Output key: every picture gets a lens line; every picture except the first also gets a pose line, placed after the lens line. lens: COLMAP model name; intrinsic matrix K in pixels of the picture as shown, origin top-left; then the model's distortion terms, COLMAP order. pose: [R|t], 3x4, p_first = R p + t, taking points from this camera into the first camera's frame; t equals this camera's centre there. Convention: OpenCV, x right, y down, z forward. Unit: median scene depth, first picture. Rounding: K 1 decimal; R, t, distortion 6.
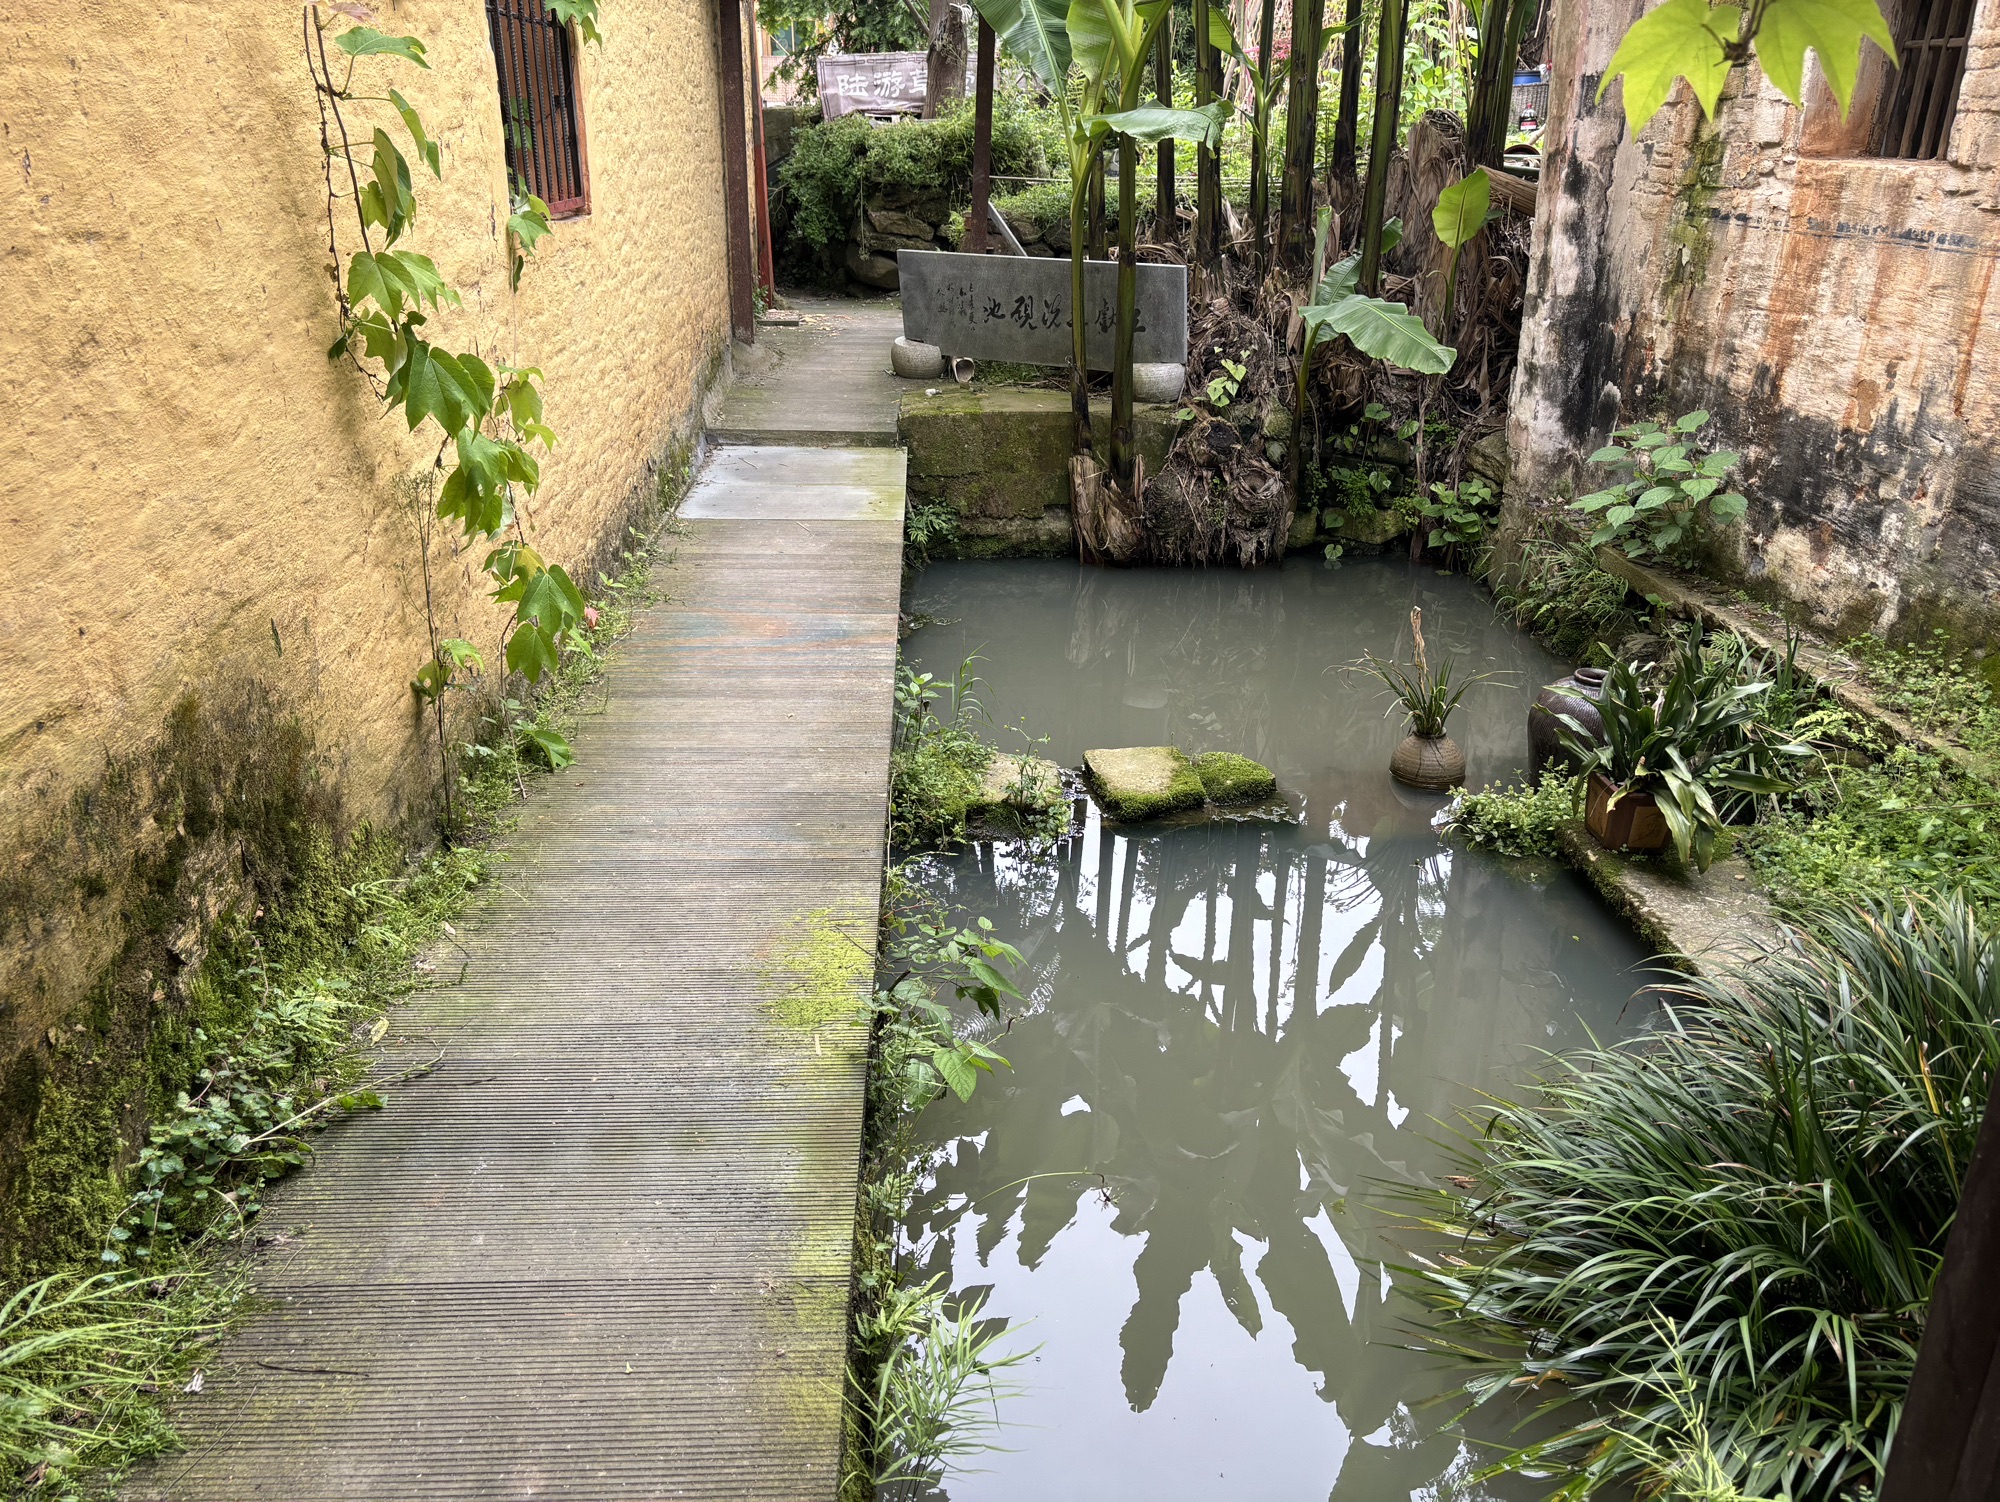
lens RADIAL K [[1495.3, 0, 987.5], [0, 1495.3, 772.8], [0, 0, 1]] dist [0.006885, -0.017878]
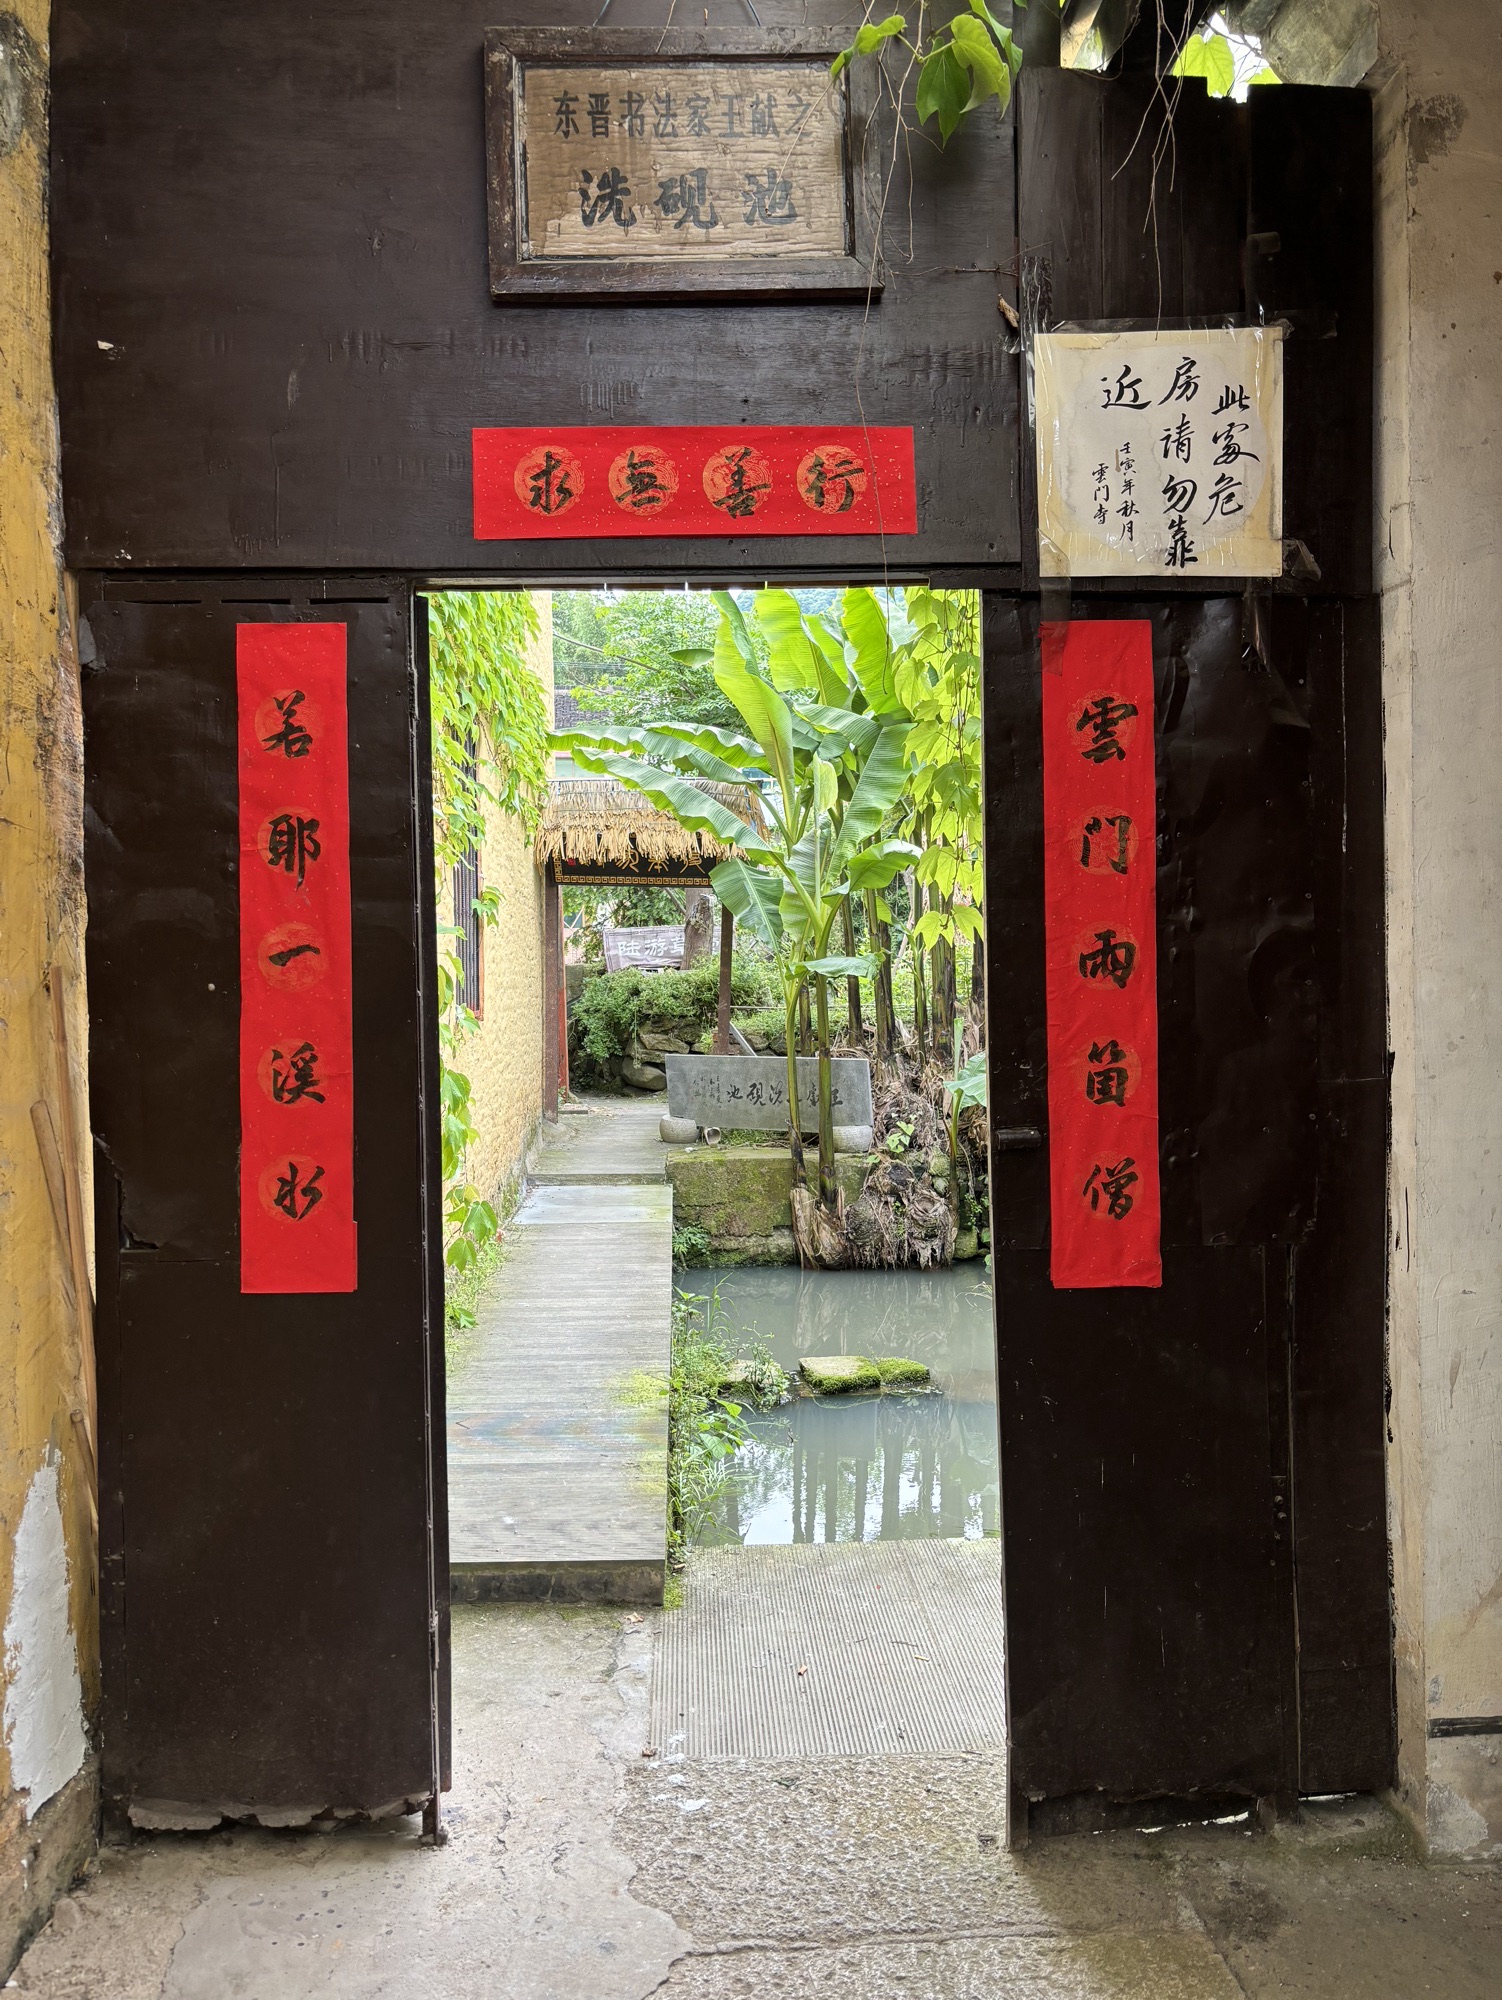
lens RADIAL K [[1495.3, 0, 750.9], [0, 1495.3, 1001.4], [0, 0, 1]] dist [0.006885, -0.017878]
pose [[0.999812, -0.013752, 0.013686, 0.001605], [0.017971, 0.922303, -0.386050, 0.161542], [-0.007314, 0.386223, 0.922376, -0.341589]]
